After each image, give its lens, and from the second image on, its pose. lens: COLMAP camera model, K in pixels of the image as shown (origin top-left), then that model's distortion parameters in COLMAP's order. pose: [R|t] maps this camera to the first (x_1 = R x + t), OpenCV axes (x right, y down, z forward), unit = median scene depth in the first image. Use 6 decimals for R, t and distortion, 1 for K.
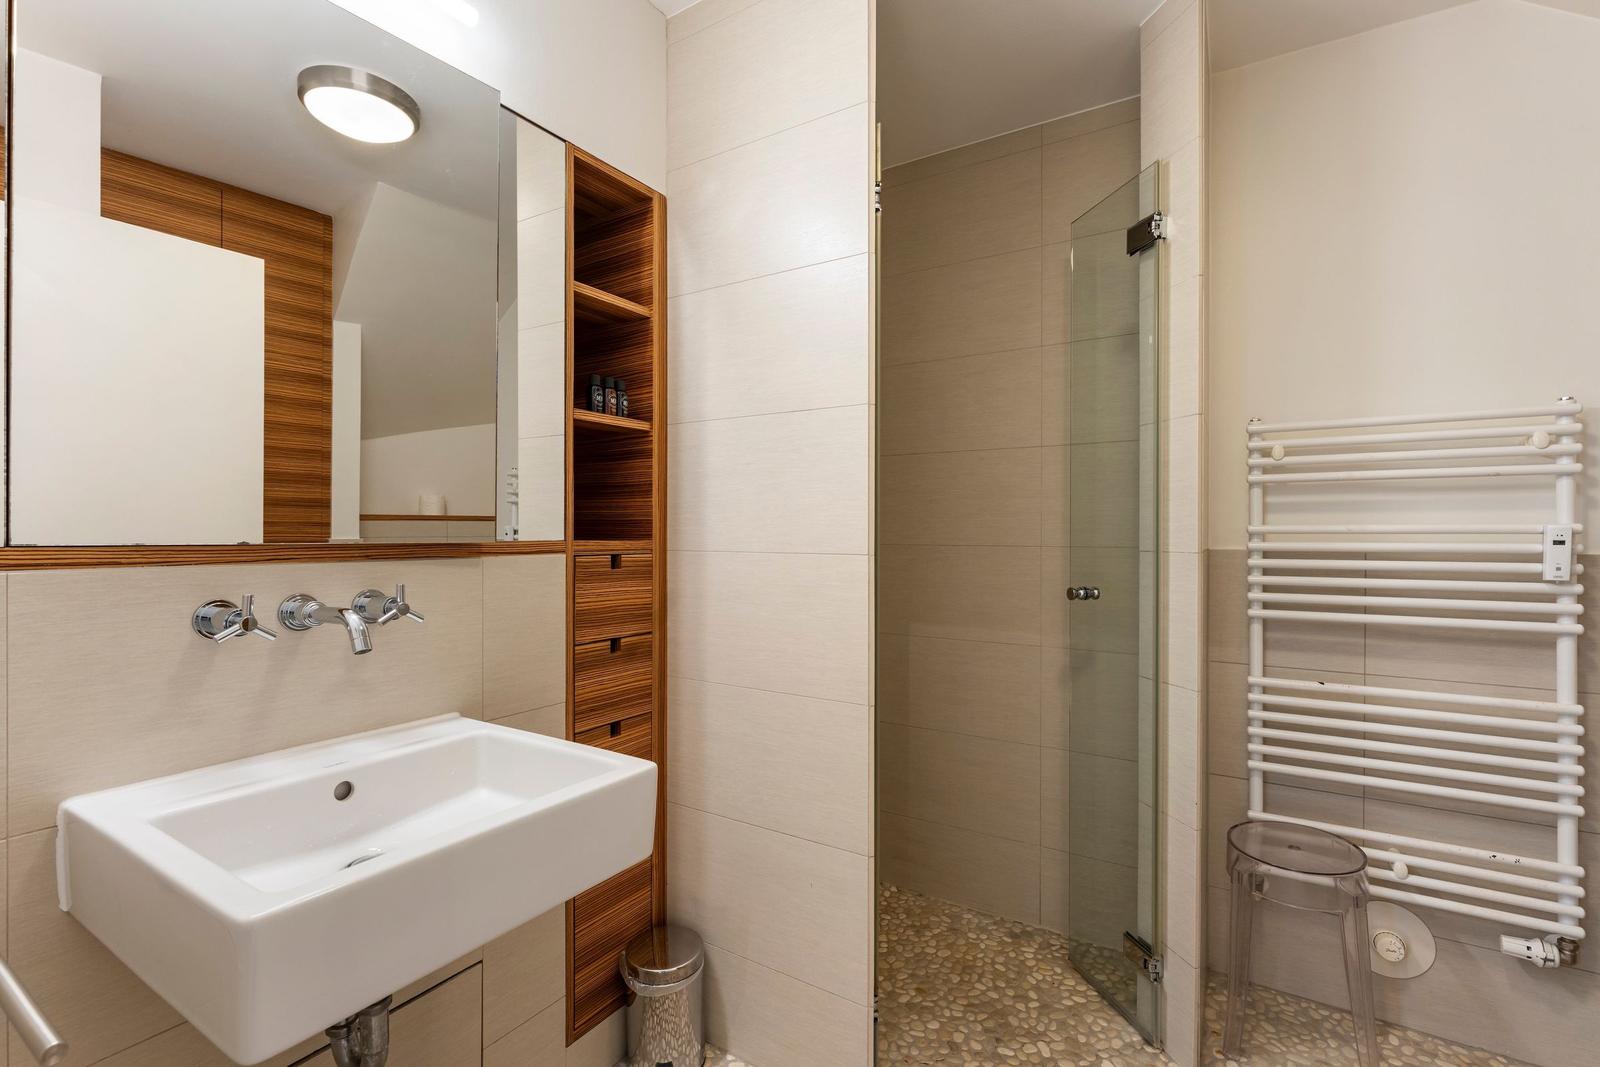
lens RADIAL K [[727.1, 0, 809.2], [0, 727.1, 532.9], [0, 0, 1]] dist [-0.003558, 0.000081]
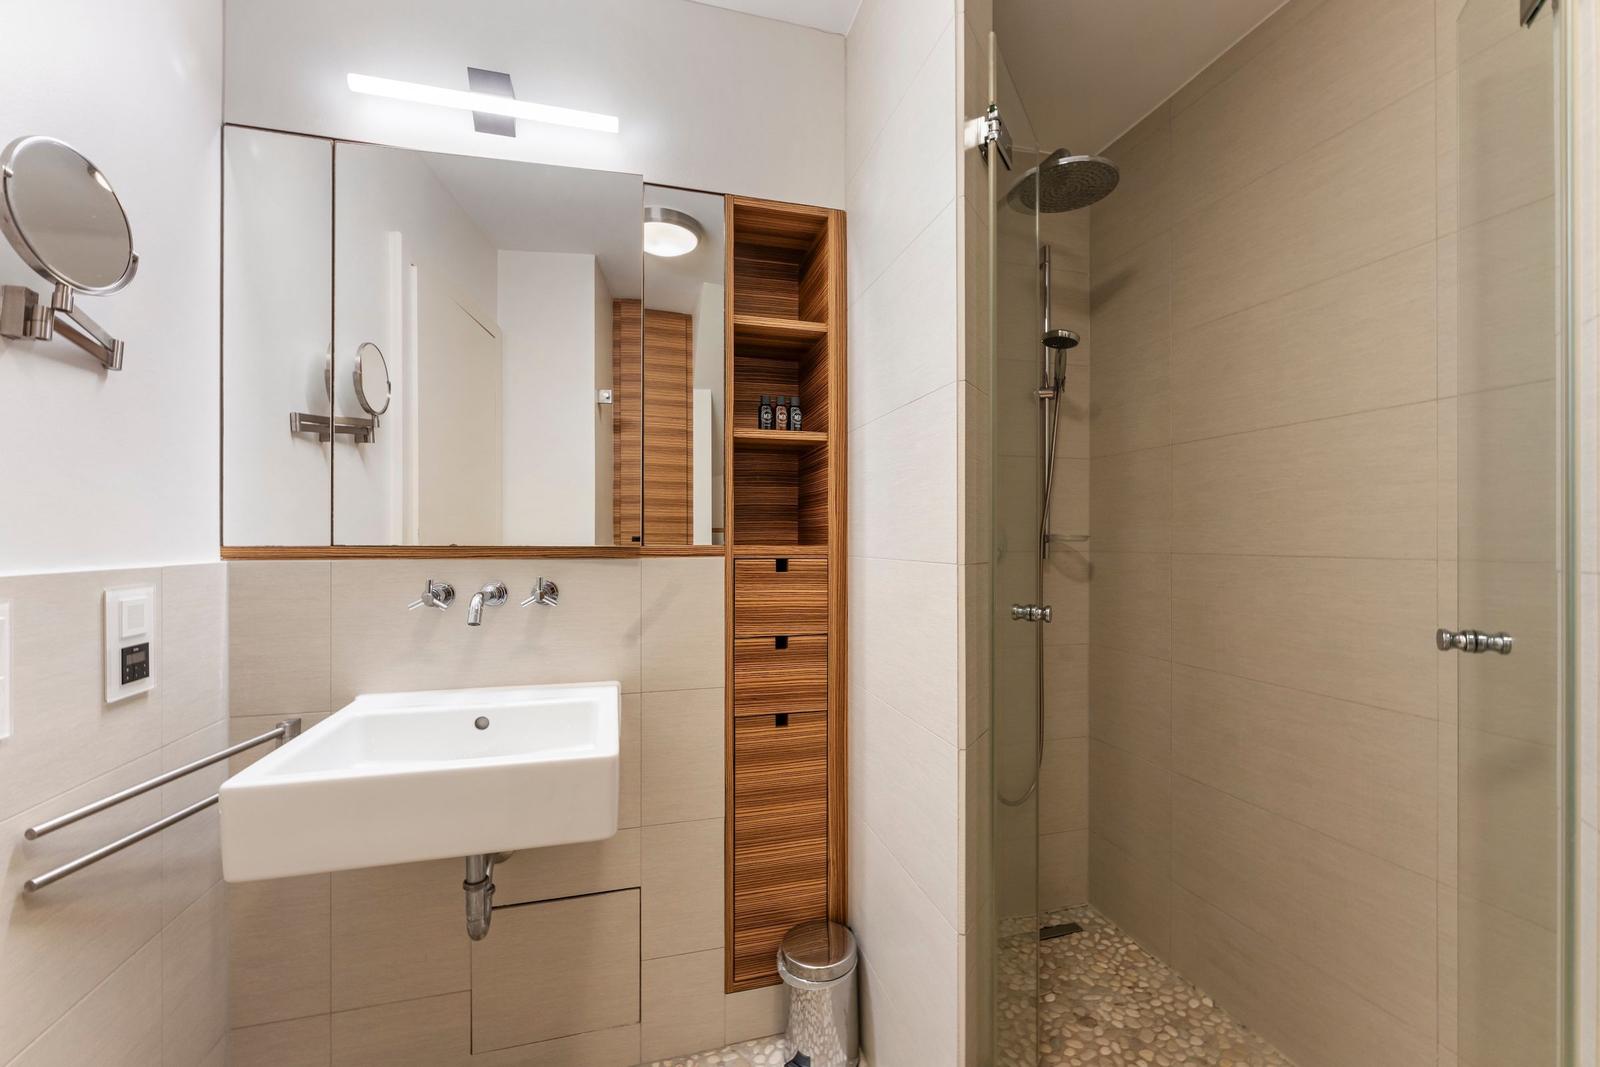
lens RADIAL K [[617.0, 0, 799.7], [0, 617.0, 542.4], [0, 0, 1]] dist [0.000866, -0.000575]
pose [[0.733898, -0.003862, -0.679249, 0.376642], [0.000971, 0.999989, -0.004636, 0.009833], [0.679259, 0.002743, 0.733894, 0.344711]]
